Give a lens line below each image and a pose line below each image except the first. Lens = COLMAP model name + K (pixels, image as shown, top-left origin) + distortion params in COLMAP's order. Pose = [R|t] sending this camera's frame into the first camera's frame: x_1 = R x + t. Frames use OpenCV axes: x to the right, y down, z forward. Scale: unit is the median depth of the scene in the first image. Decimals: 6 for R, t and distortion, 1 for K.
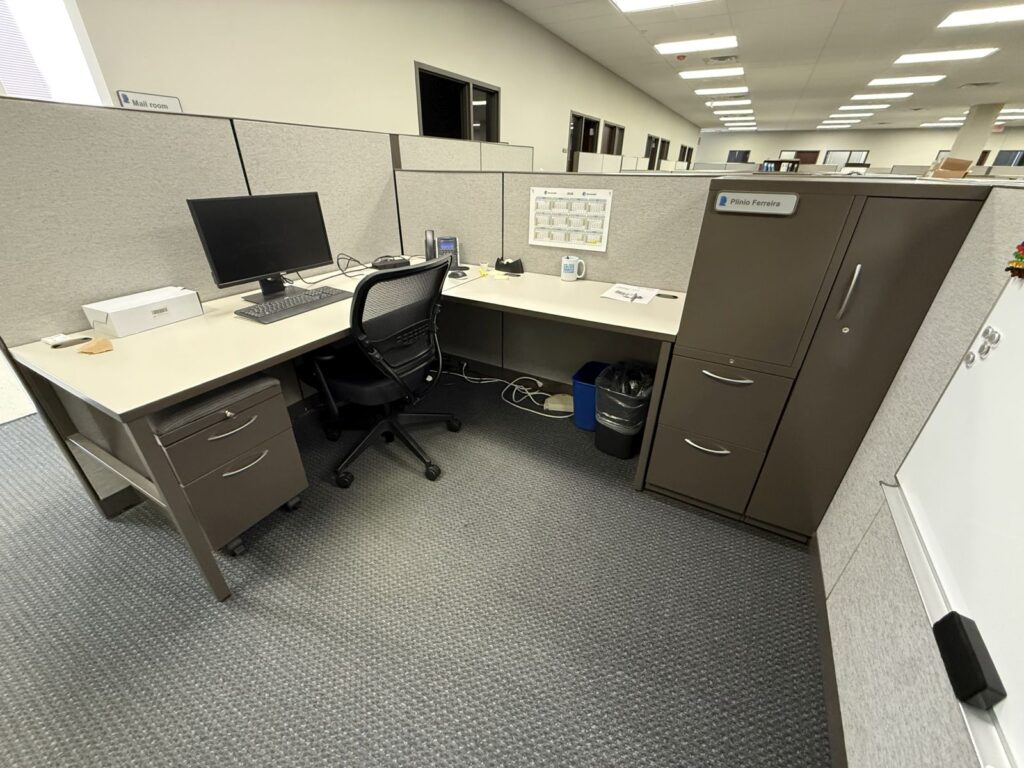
lens RADIAL K [[406.9, 0, 509.5], [0, 406.9, 384.5], [0, 0, 1]] dist [-0.001646, 0.000100]
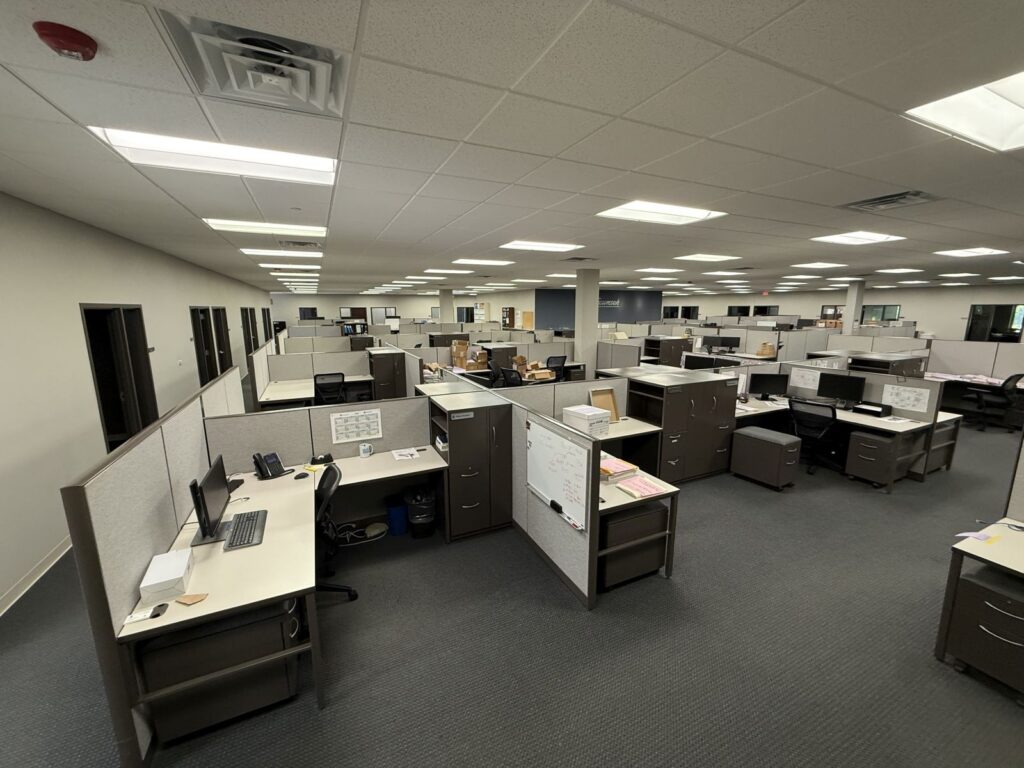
lens RADIAL K [[406.9, 0, 509.5], [0, 406.9, 384.5], [0, 0, 1]] dist [-0.001646, 0.000100]
pose [[0.581082, -0.165396, 0.796861, -0.850318], [0.394367, 0.913721, -0.097926, -0.125016], [-0.711912, 0.371159, 0.596174, -0.615077]]
